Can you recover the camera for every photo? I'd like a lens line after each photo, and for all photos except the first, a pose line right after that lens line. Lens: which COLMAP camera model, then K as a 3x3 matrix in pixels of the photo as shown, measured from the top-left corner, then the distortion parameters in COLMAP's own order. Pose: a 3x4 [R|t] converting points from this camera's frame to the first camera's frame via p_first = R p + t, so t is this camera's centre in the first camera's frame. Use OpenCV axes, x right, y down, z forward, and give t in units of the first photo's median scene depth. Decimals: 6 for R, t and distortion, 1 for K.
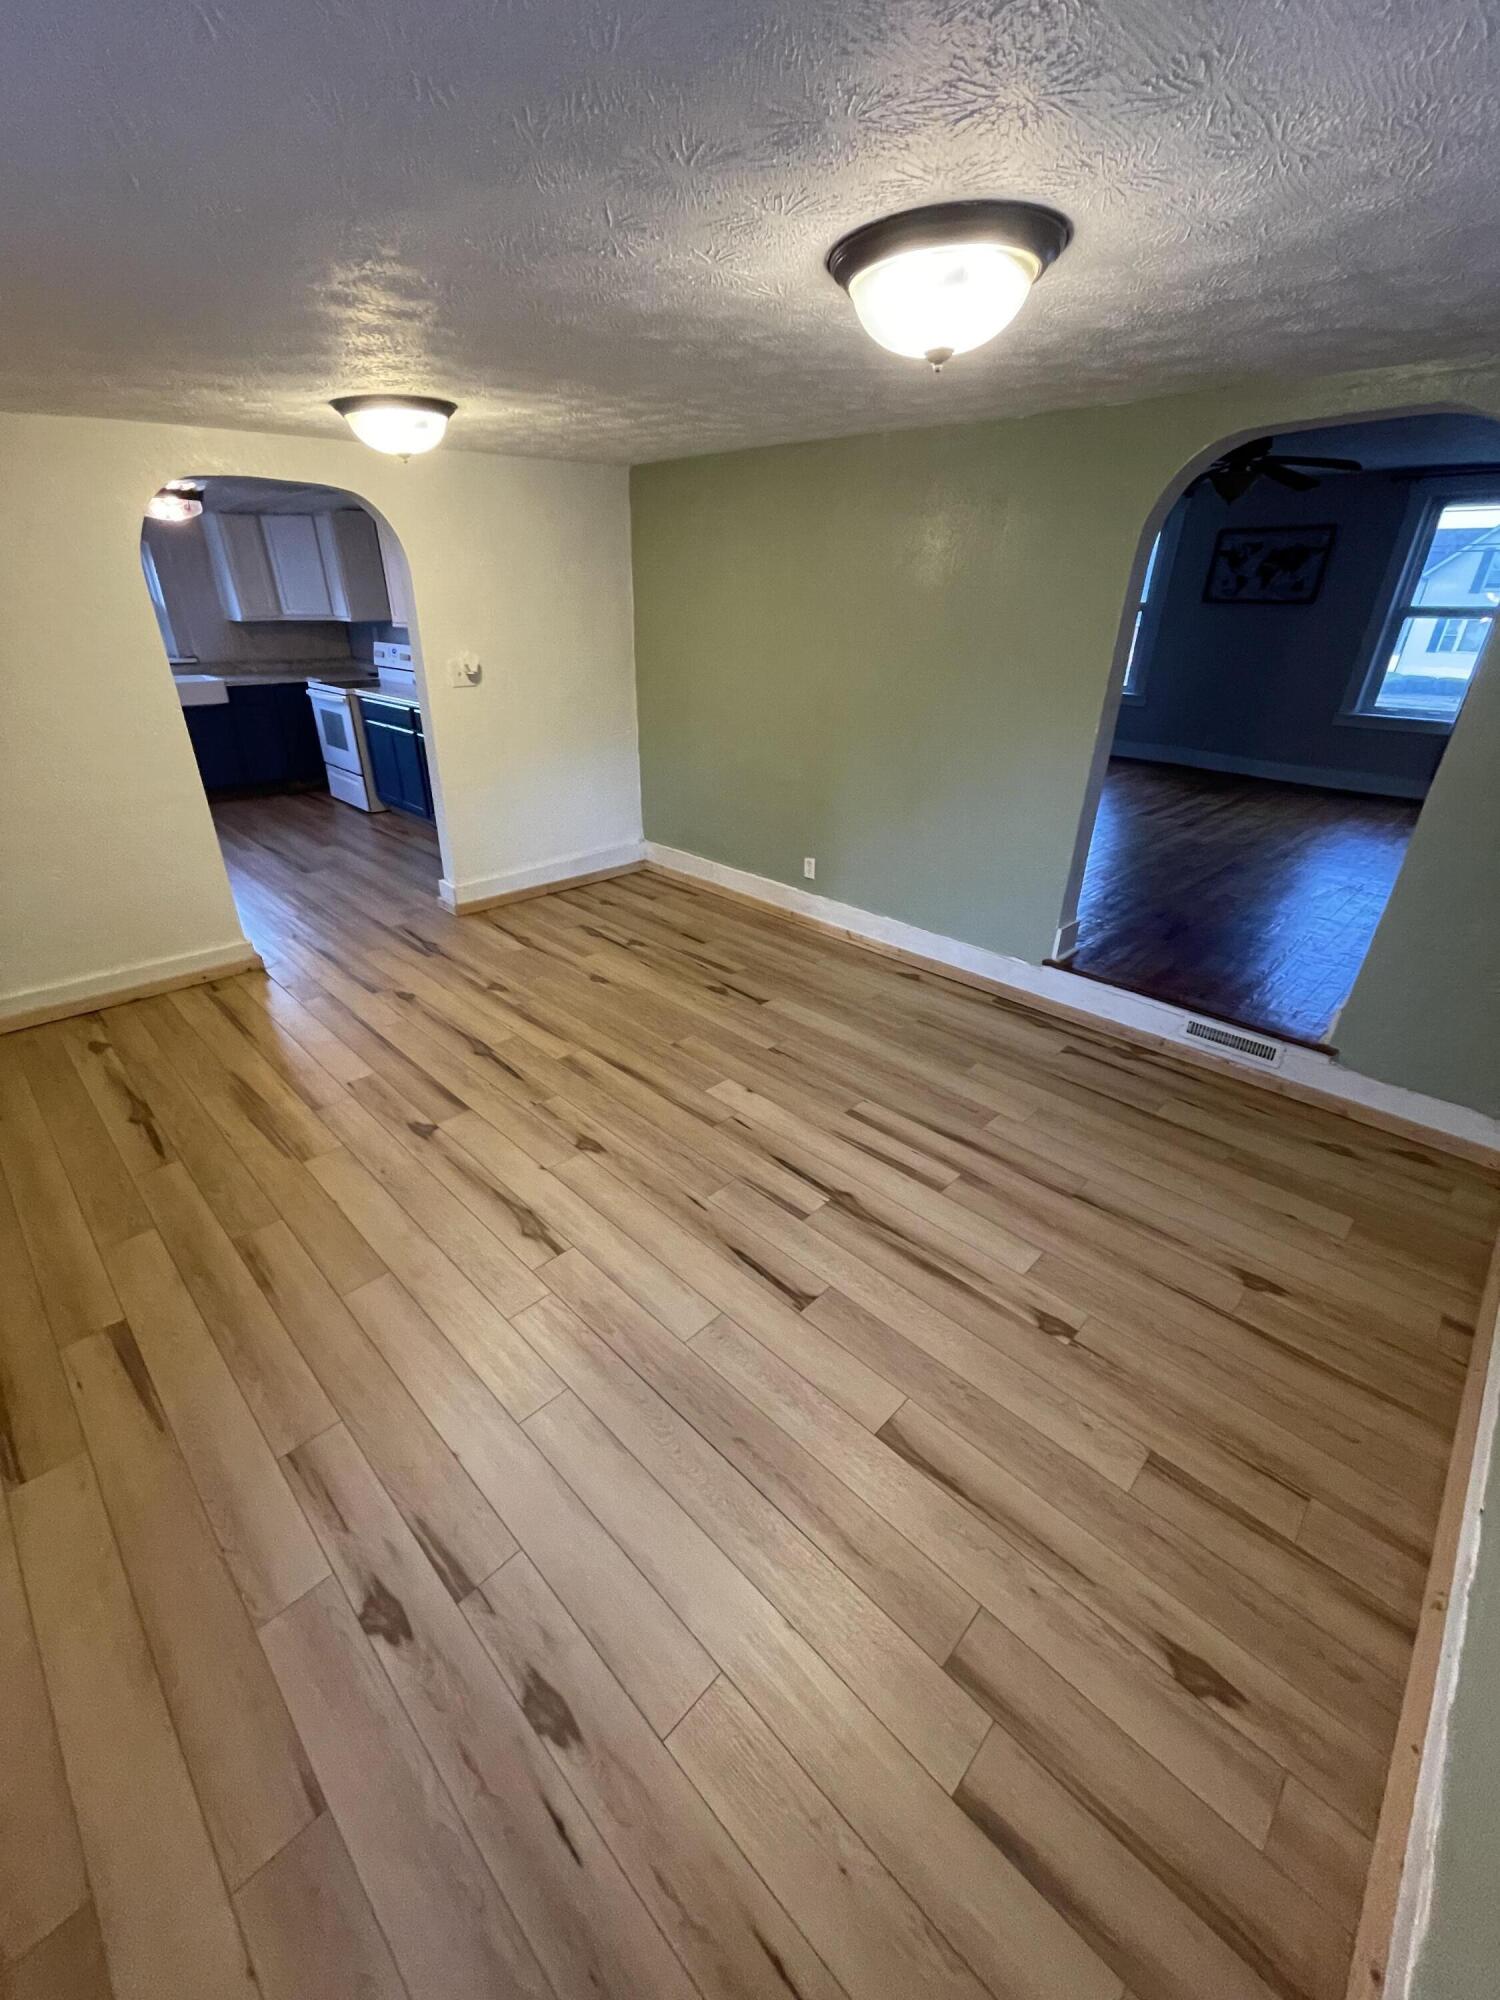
lens RADIAL K [[809.5, 0, 756.5], [0, 809.5, 999.8], [0, 0, 1]] dist [0.001961, 0.000724]
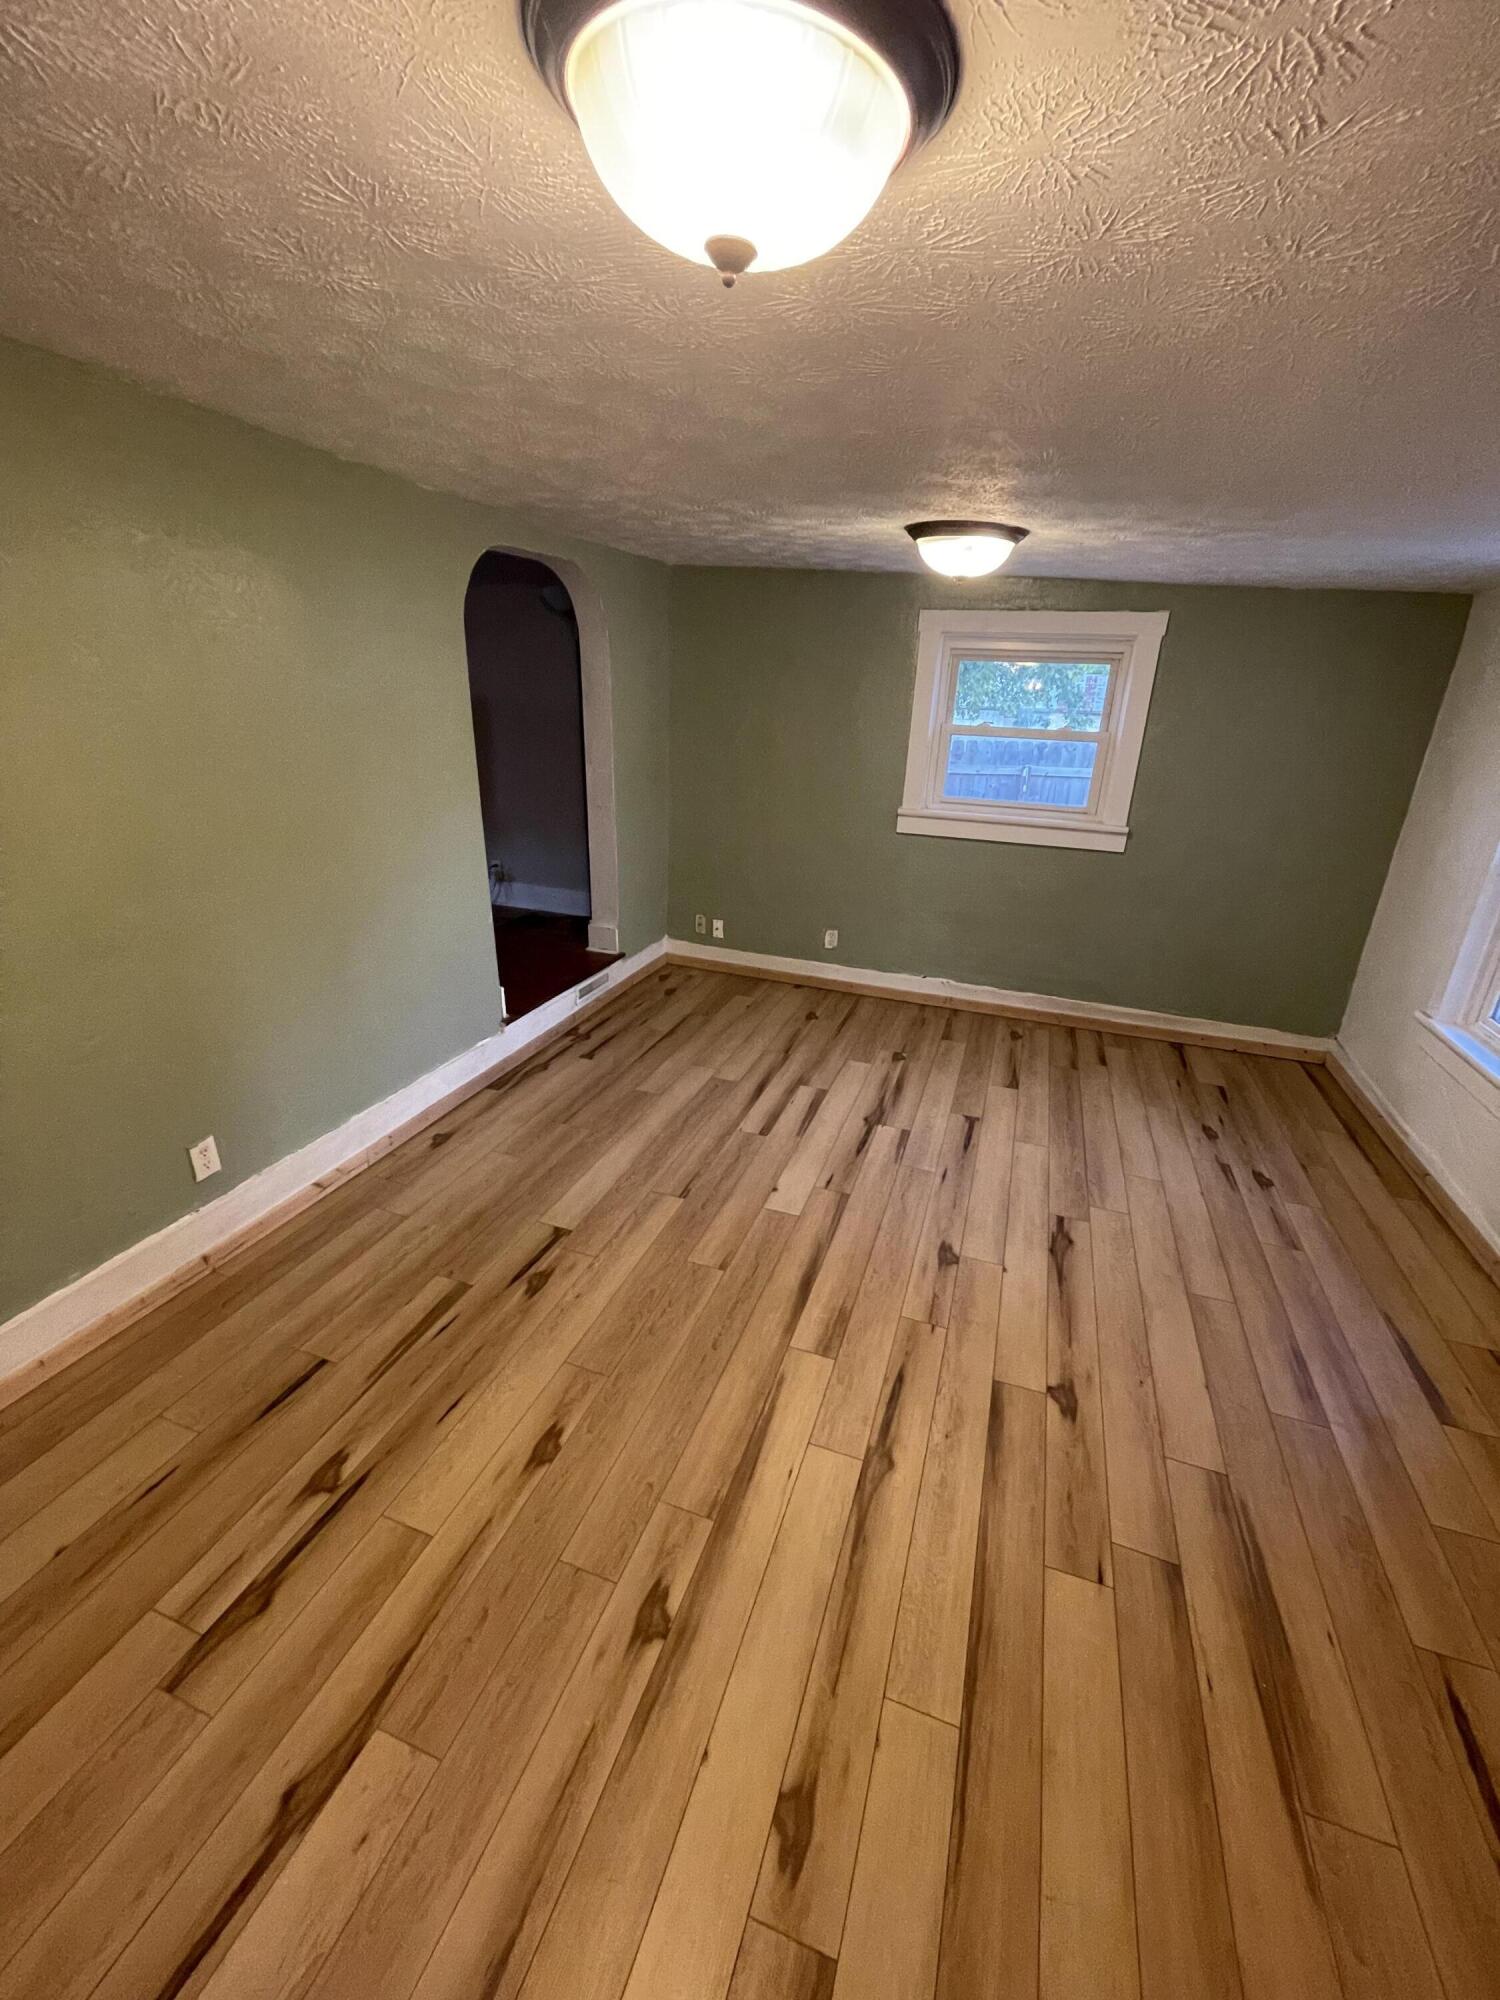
lens RADIAL K [[809.5, 0, 765.2], [0, 809.5, 999.1], [0, 0, 1]] dist [0.001961, 0.000724]
pose [[-0.430231, -0.356352, 0.829406, -0.711527], [0.360303, 0.774644, 0.519720, -0.558370], [-0.827697, 0.522437, -0.204881, 1.083851]]
